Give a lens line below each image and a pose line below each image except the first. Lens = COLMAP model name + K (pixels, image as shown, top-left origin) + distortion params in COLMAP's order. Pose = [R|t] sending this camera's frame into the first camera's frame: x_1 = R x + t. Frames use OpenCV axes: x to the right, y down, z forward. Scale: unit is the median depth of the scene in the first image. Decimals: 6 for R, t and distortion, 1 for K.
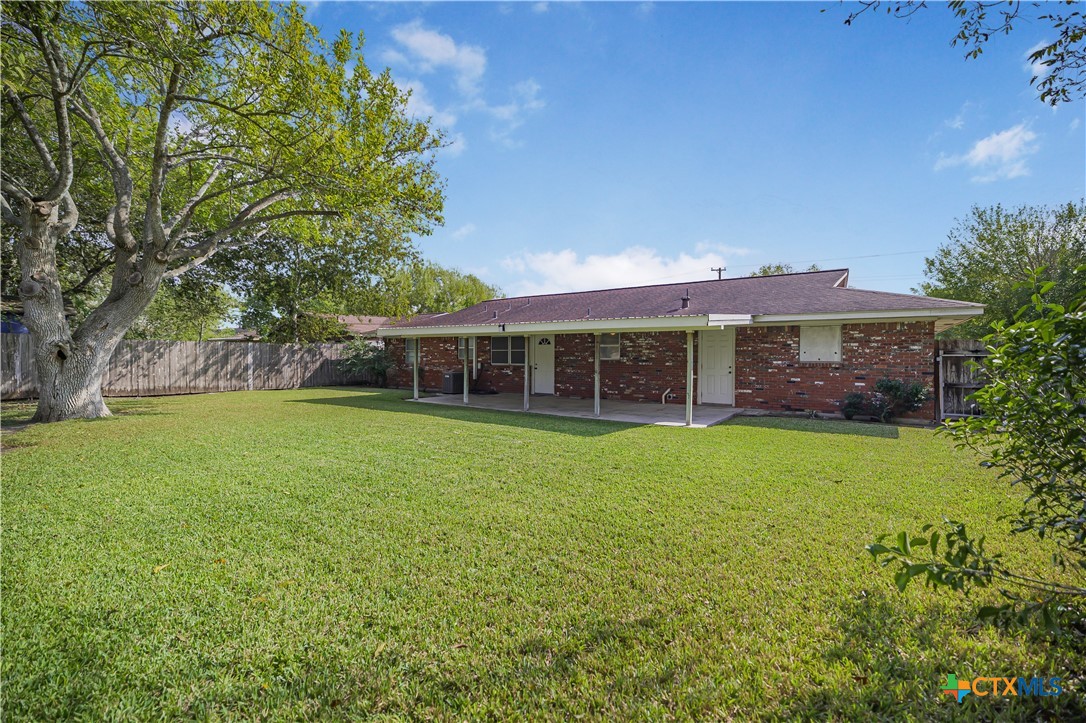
lens RADIAL K [[467.1, 0, 543.3], [0, 467.1, 357.9], [0, 0, 1]] dist [0.003600, 0.000192]
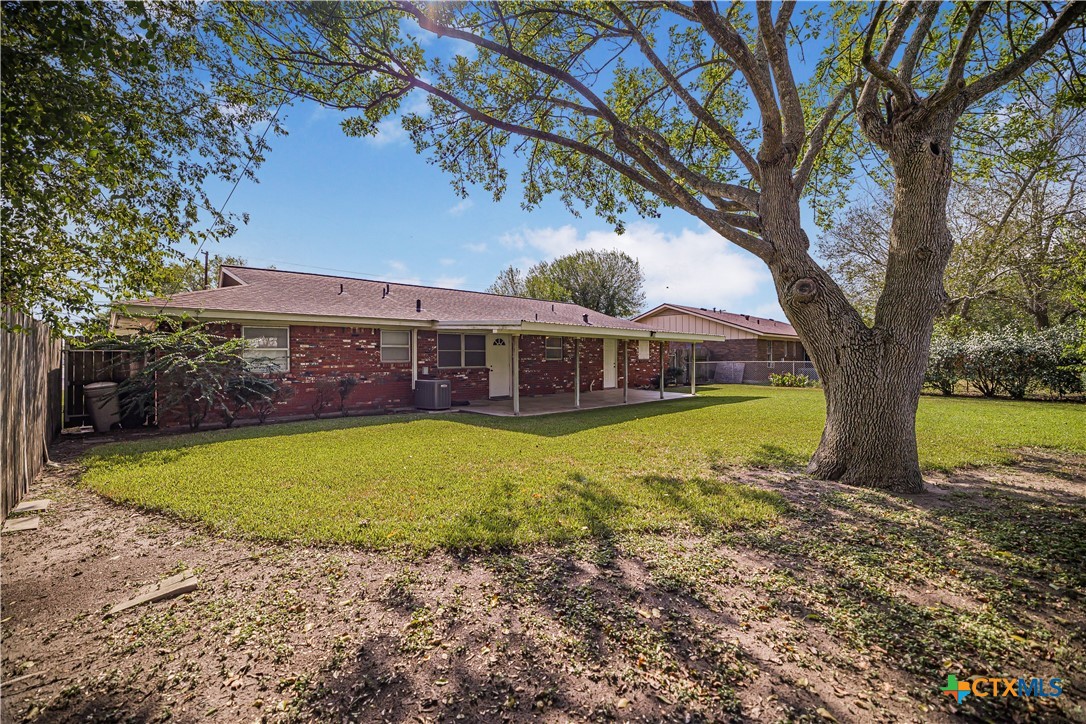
lens RADIAL K [[467.1, 0, 543.3], [0, 467.1, 357.8], [0, 0, 1]] dist [0.003600, 0.000192]
pose [[0.189369, -0.002081, 0.981904, -0.922812], [0.012816, 0.999918, -0.000352, -0.001531], [-0.981822, 0.012651, 0.189380, 0.741965]]
